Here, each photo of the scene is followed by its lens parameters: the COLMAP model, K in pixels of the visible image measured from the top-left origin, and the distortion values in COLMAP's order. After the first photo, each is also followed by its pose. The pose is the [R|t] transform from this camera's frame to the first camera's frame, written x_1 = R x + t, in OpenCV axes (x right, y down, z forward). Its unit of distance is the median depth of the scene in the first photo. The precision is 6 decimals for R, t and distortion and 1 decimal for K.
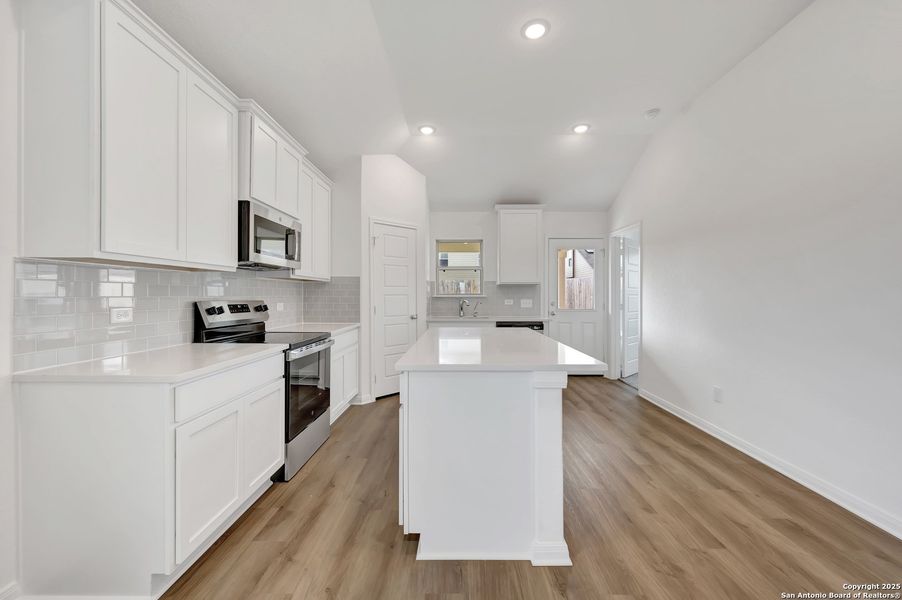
lens RADIAL K [[362.1, 0, 454.4], [0, 362.1, 295.1], [0, 0, 1]] dist [0.000198, 0.000072]
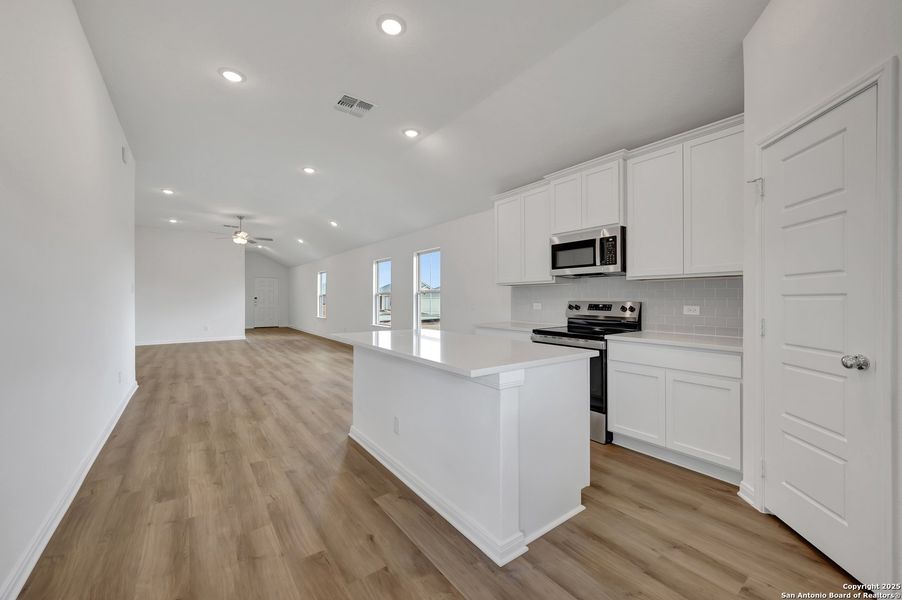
lens RADIAL K [[354.0, 0, 448.1], [0, 354.0, 296.8], [0, 0, 1]] dist [-0.000459, -0.000094]
pose [[-0.805088, -0.001327, -0.593154, 0.421839], [0.000535, 0.999995, -0.002963, 0.001785], [0.593155, -0.002703, -0.805084, 1.175447]]
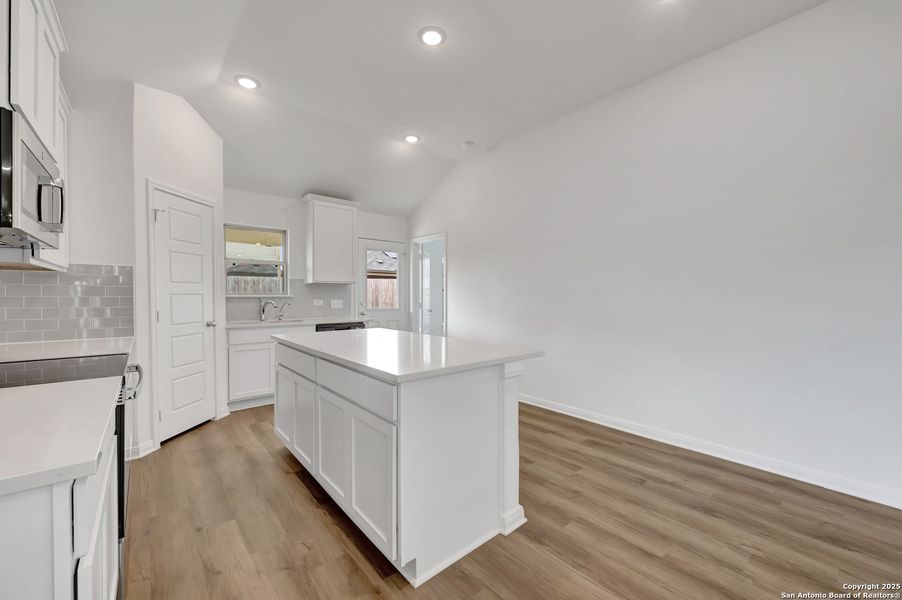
lens RADIAL K [[359.3, 0, 457.3], [0, 359.3, 302.4], [0, 0, 1]] dist [-0.001661, -0.000702]
pose [[0.743574, -0.011410, 0.668557, -0.260311], [-0.002829, 0.999792, 0.020210, -0.000582], [-0.668648, -0.016919, 0.743387, 0.116050]]
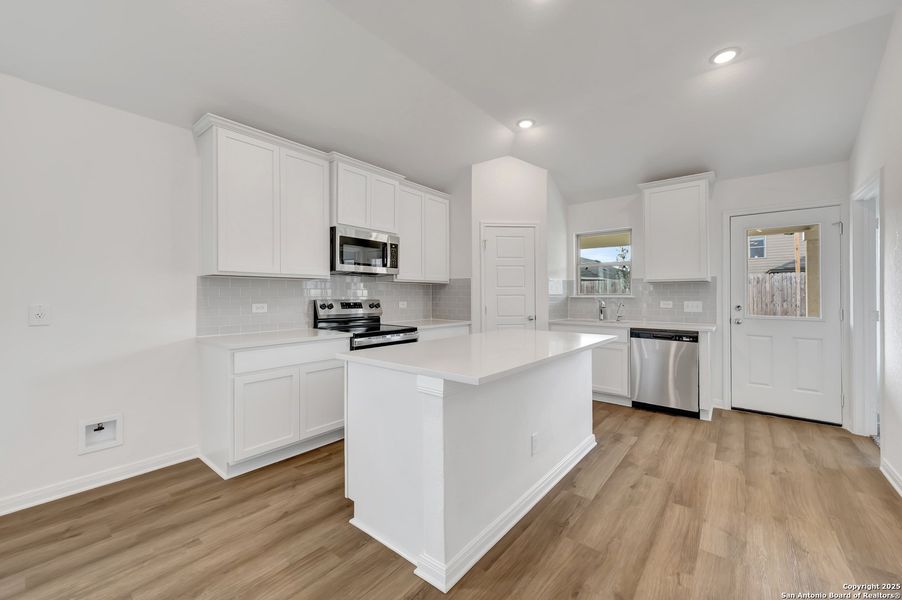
lens RADIAL K [[363.5, 0, 451.0], [0, 363.5, 296.0], [0, 0, 1]] dist [0.001005, -0.000078]
pose [[0.779877, 0.001726, -0.625931, 0.370912], [-0.000525, 0.999998, 0.002103, -0.000639], [0.625933, -0.001312, 0.779876, 0.121827]]
